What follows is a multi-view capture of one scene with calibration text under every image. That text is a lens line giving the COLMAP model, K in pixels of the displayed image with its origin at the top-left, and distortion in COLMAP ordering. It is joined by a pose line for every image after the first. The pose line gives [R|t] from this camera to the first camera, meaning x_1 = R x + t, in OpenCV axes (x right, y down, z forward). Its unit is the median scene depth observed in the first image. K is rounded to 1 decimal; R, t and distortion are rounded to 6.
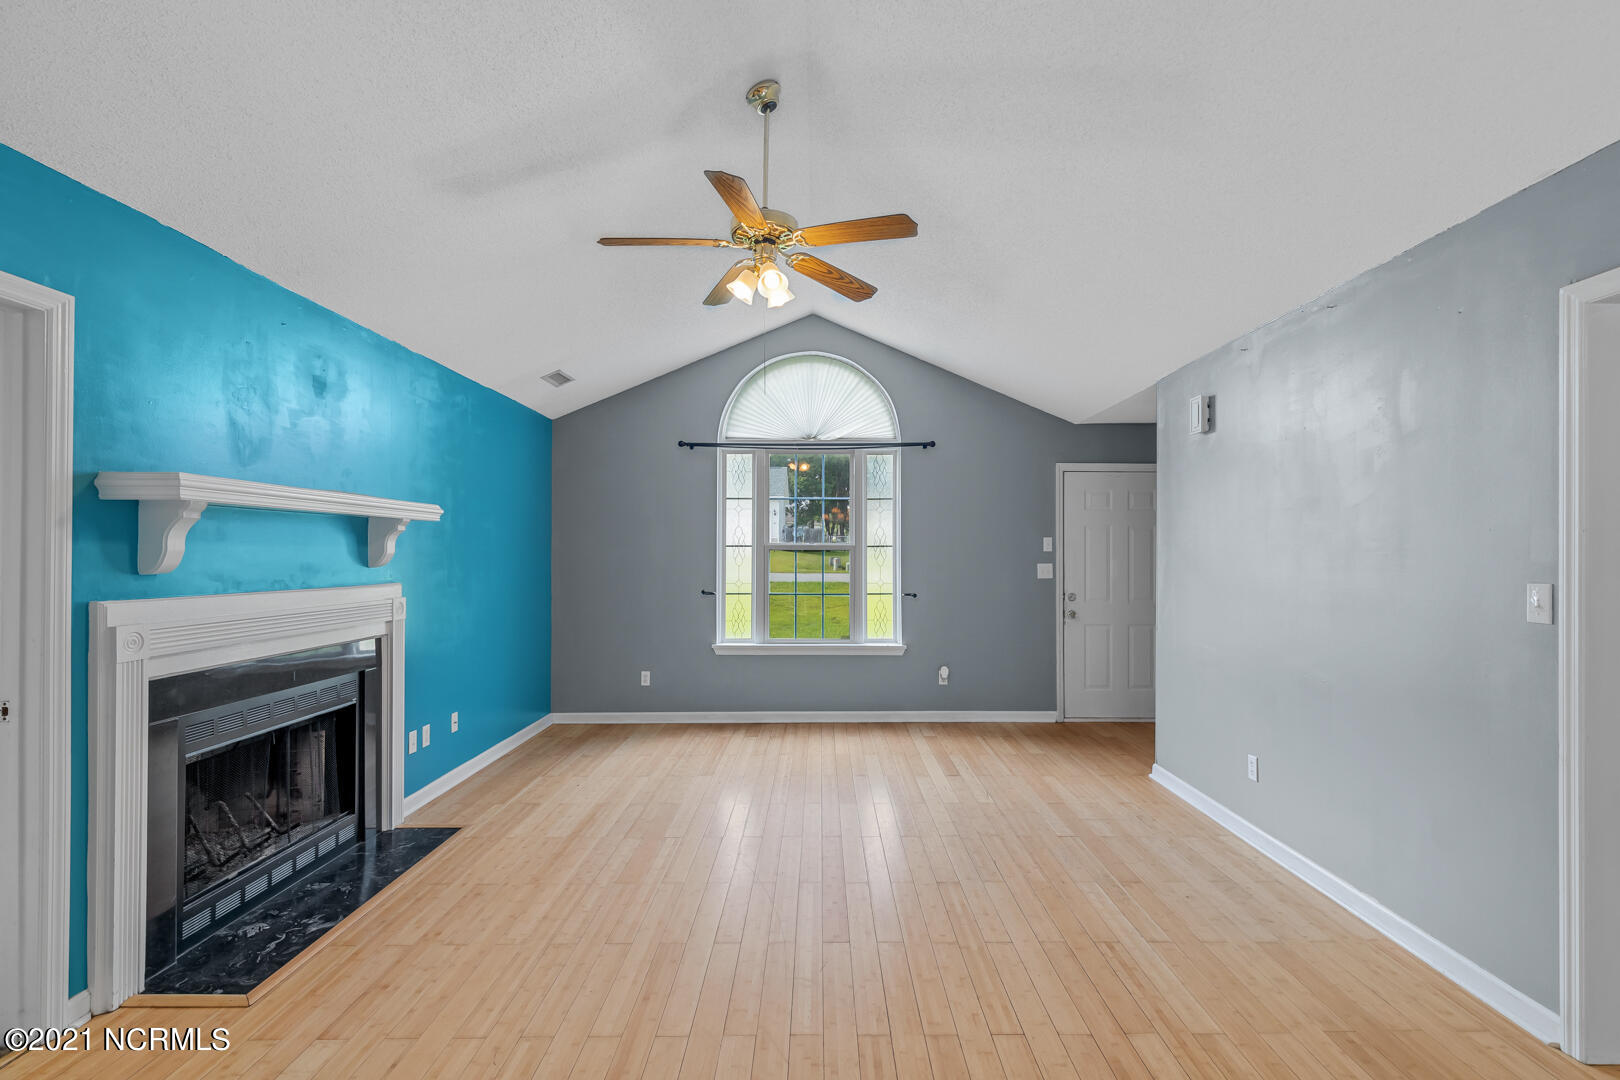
lens RADIAL K [[749.3, 0, 809.7], [0, 749.3, 549.2], [0, 0, 1]] dist [0.009967, -0.003757]
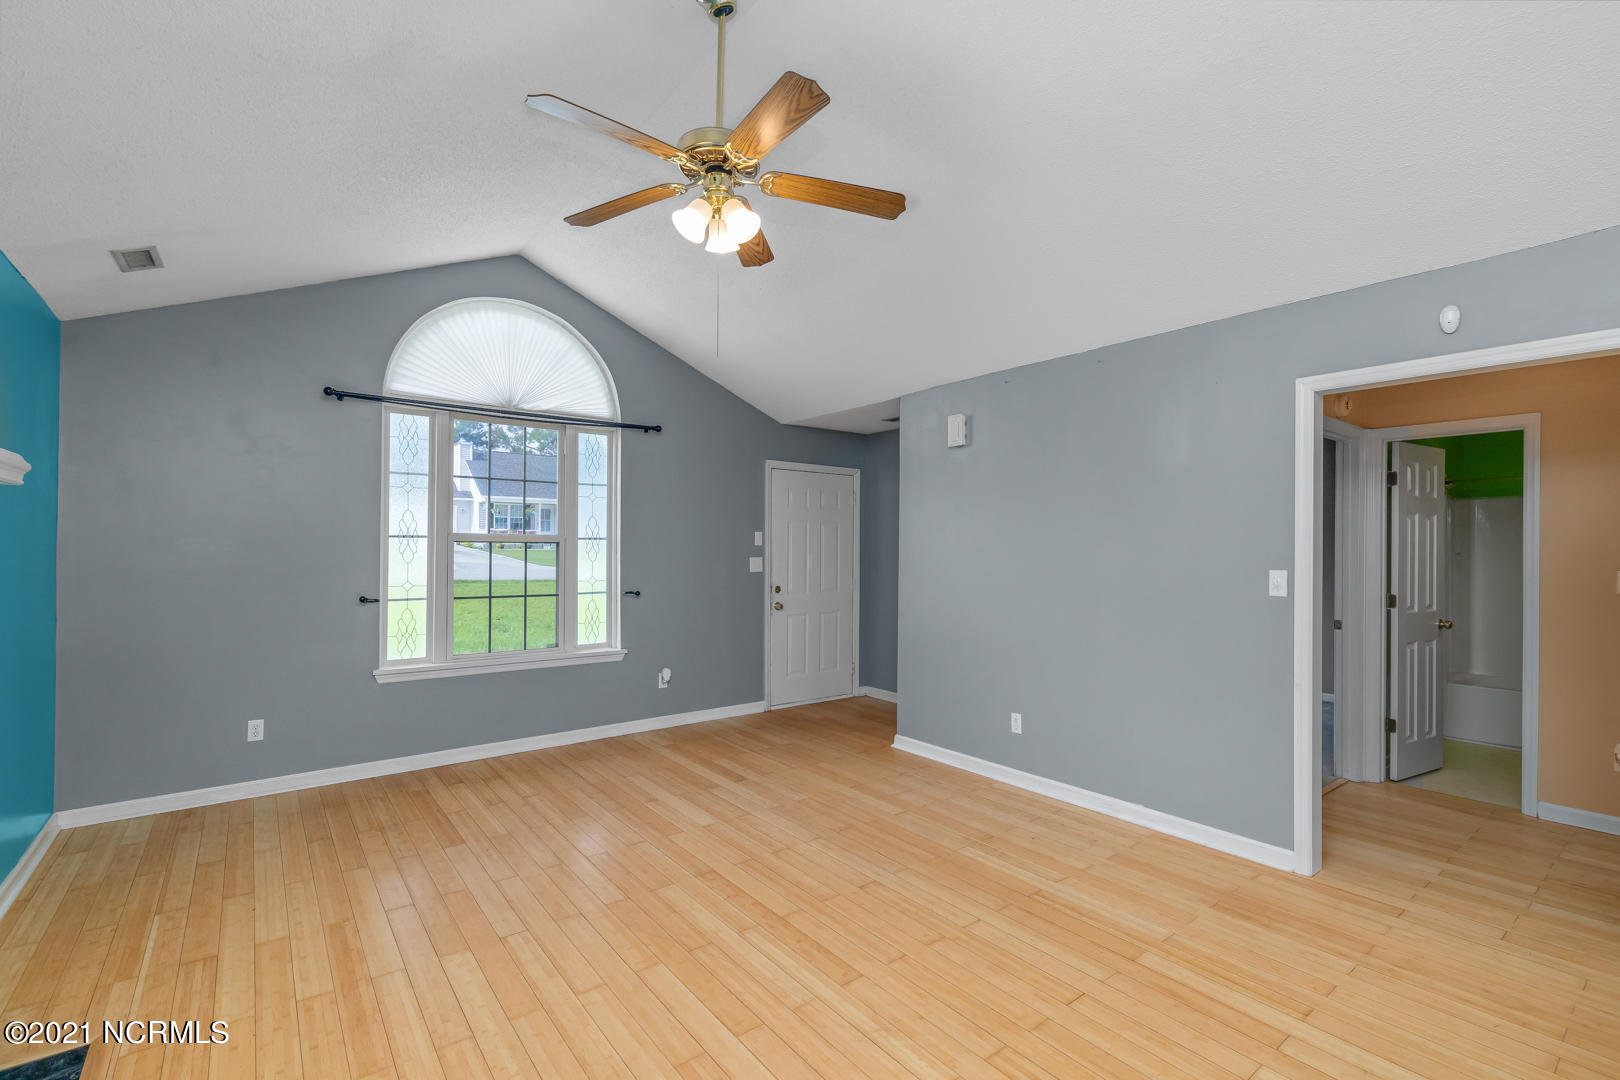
lens RADIAL K [[749.3, 0, 845.2], [0, 749.3, 543.4], [0, 0, 1]] dist [0.009967, -0.003757]
pose [[0.772724, 0.006450, 0.634710, -0.314987], [-0.008241, 0.999966, -0.000128, -0.000772], [-0.634689, -0.005132, 0.772750, 0.179474]]
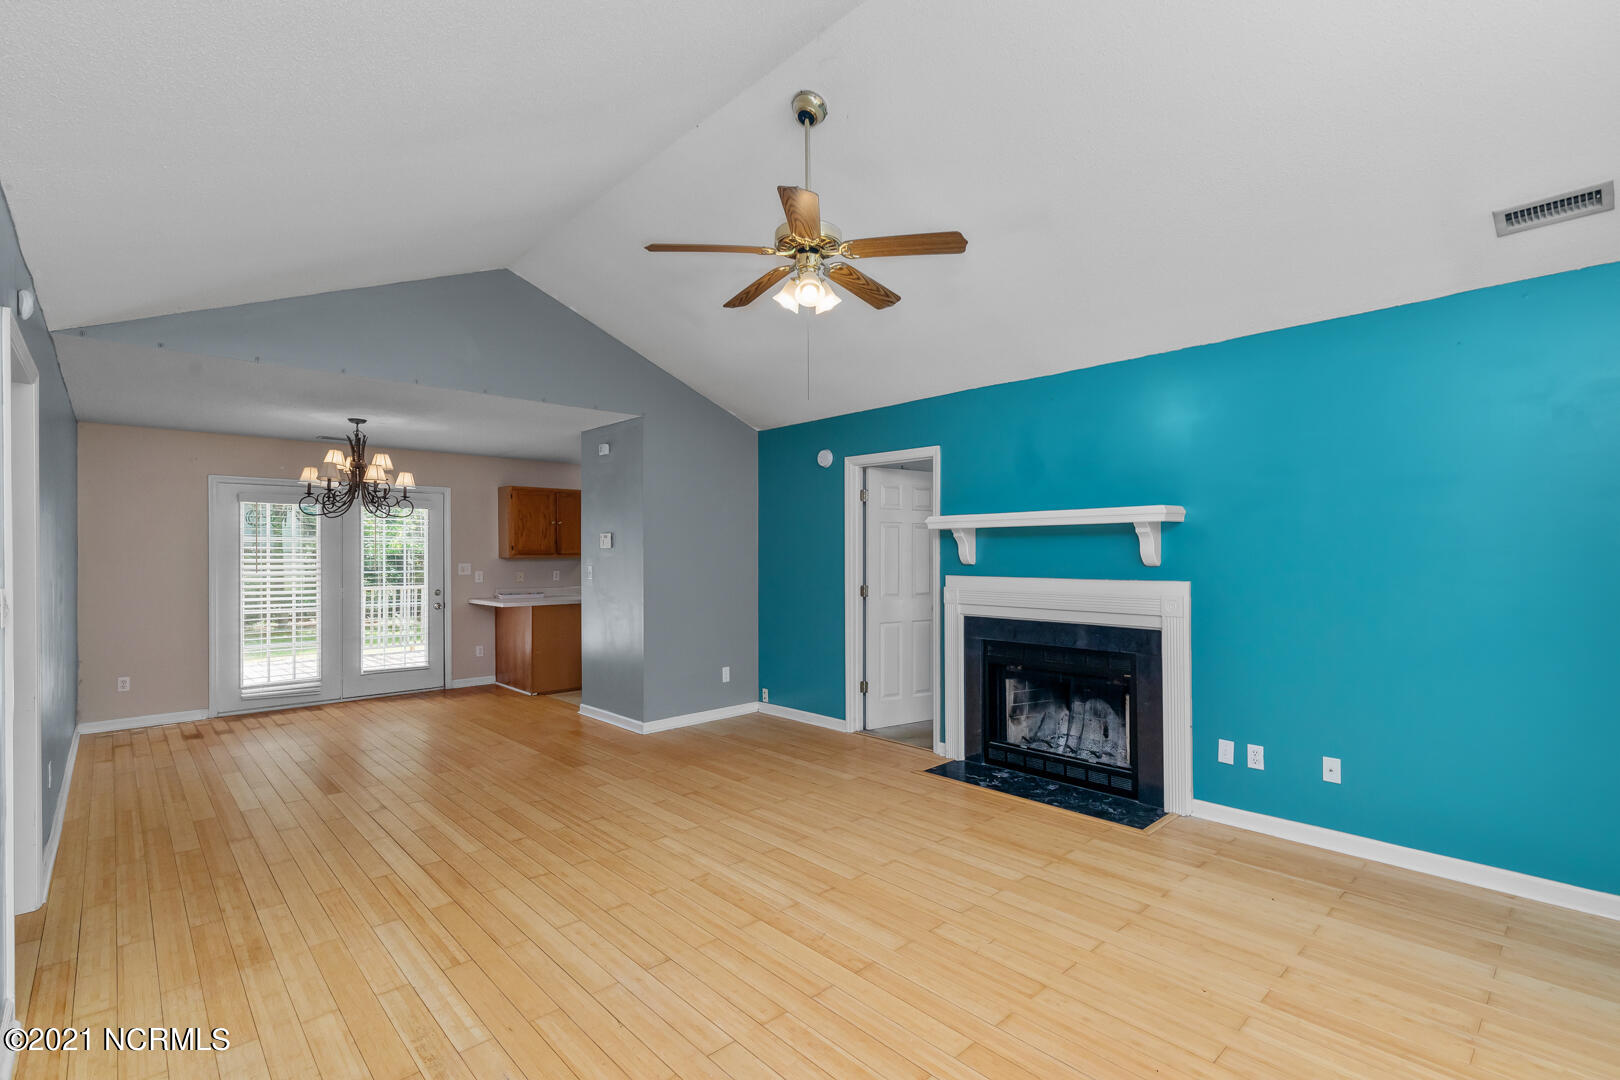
lens RADIAL K [[749.3, 0, 848.2], [0, 749.3, 548.2], [0, 0, 1]] dist [0.009967, -0.003757]
pose [[-0.711153, -0.001974, -0.703035, 0.409962], [0.009732, 0.999873, -0.012651, 0.008615], [0.702970, -0.015839, -0.711043, 1.166557]]
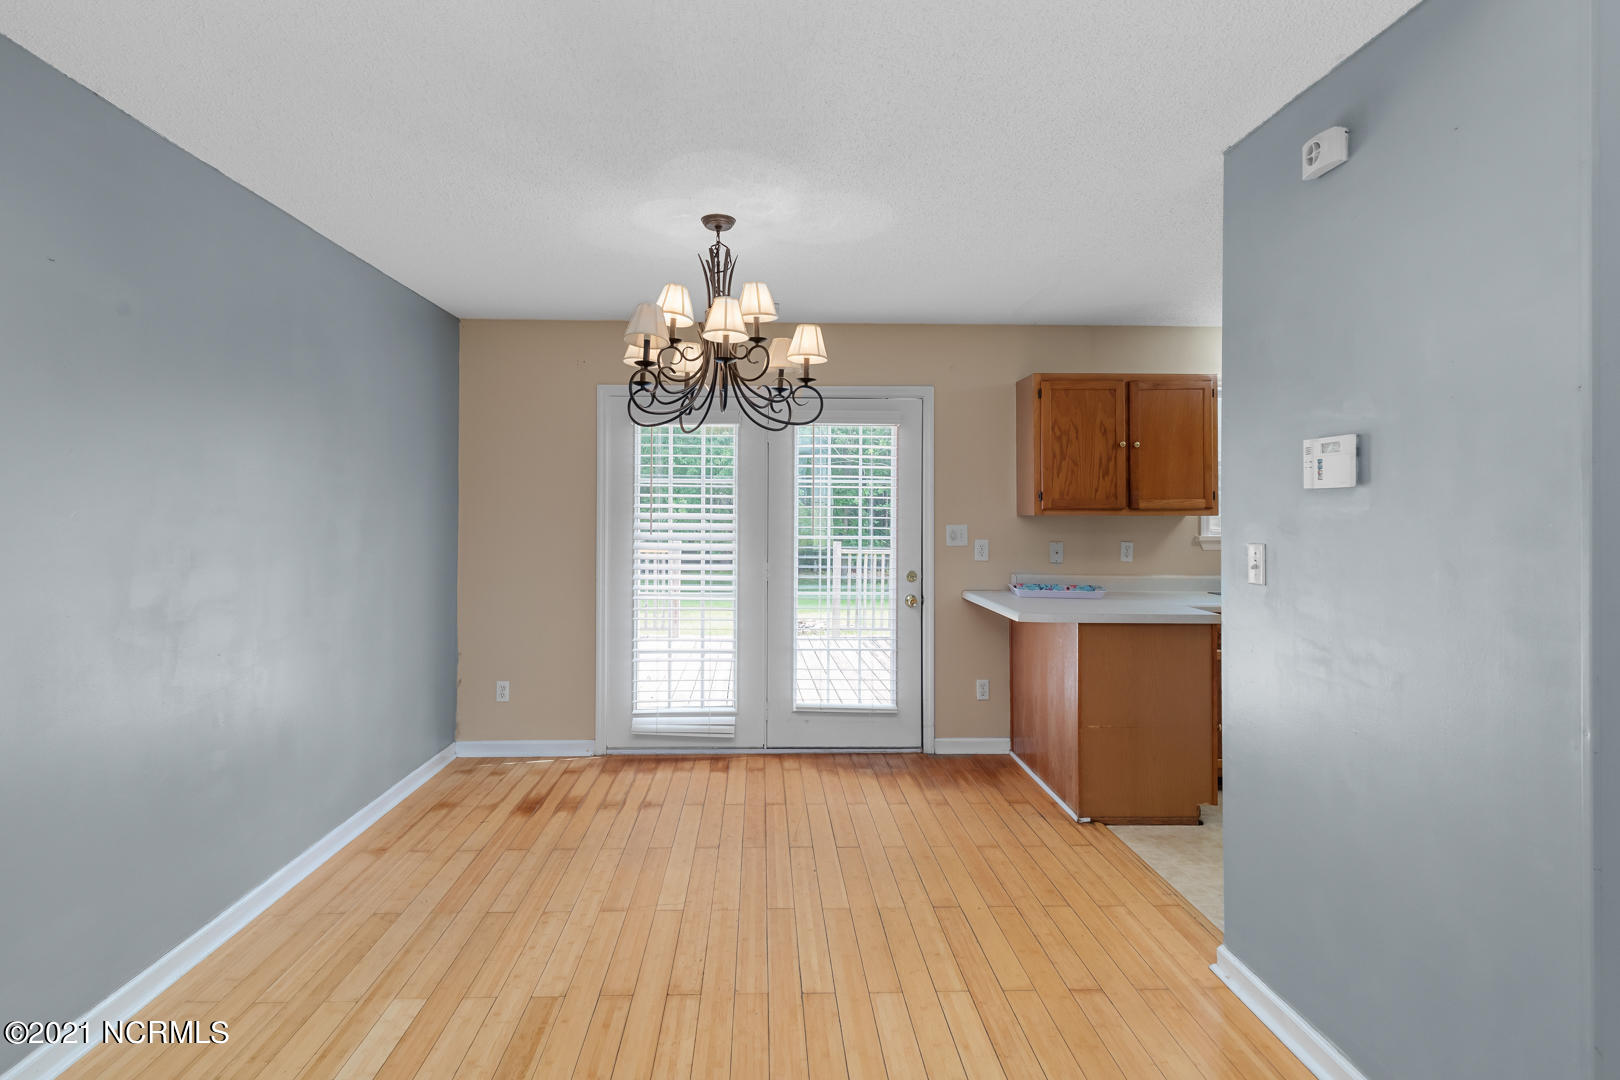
lens RADIAL K [[806.7, 0, 773.9], [0, 806.7, 514.3], [0, 0, 1]] dist [0.002771, -0.000023]
pose [[-0.999745, -0.002372, -0.022466, 0.073040], [-0.002333, 0.999996, -0.001733, 0.002567], [0.022470, -0.001680, -0.999746, 0.317007]]
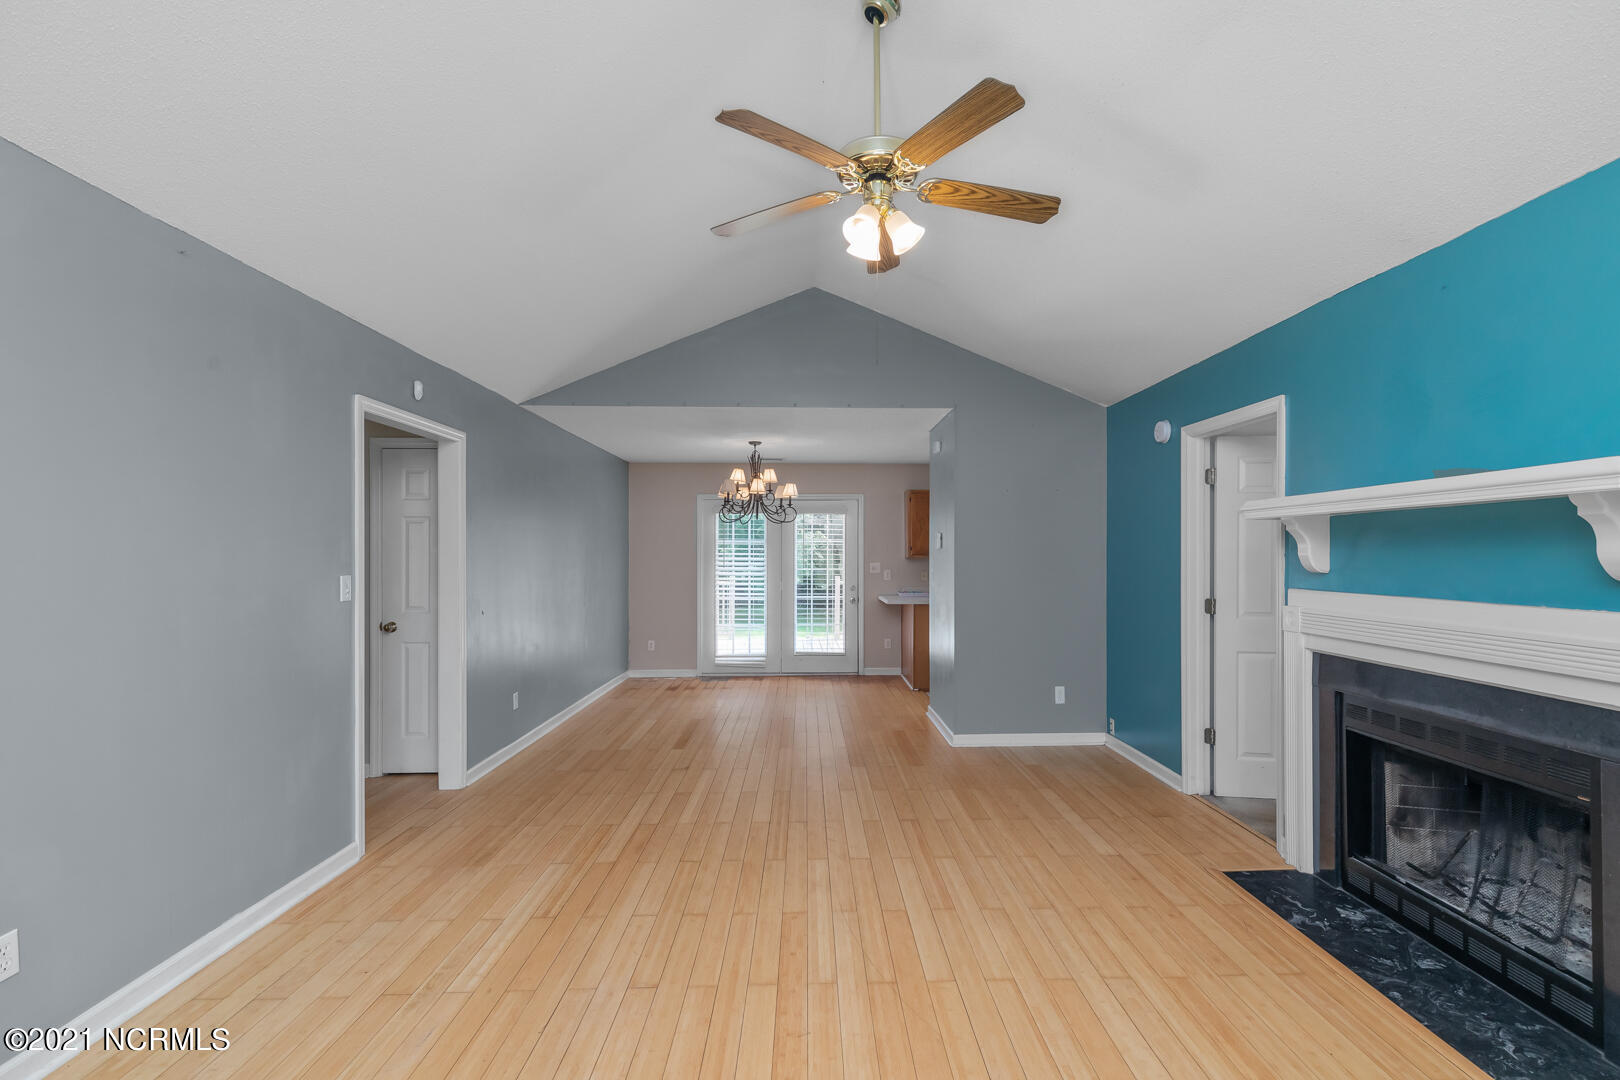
lens RADIAL K [[749.3, 0, 821.2], [0, 749.3, 554.0], [0, 0, 1]] dist [0.009967, -0.003757]
pose [[-0.999496, 0.002029, -0.031684, 0.017556], [0.002292, 0.999963, -0.008255, 0.006888], [0.031666, -0.008324, -0.999464, 1.203876]]
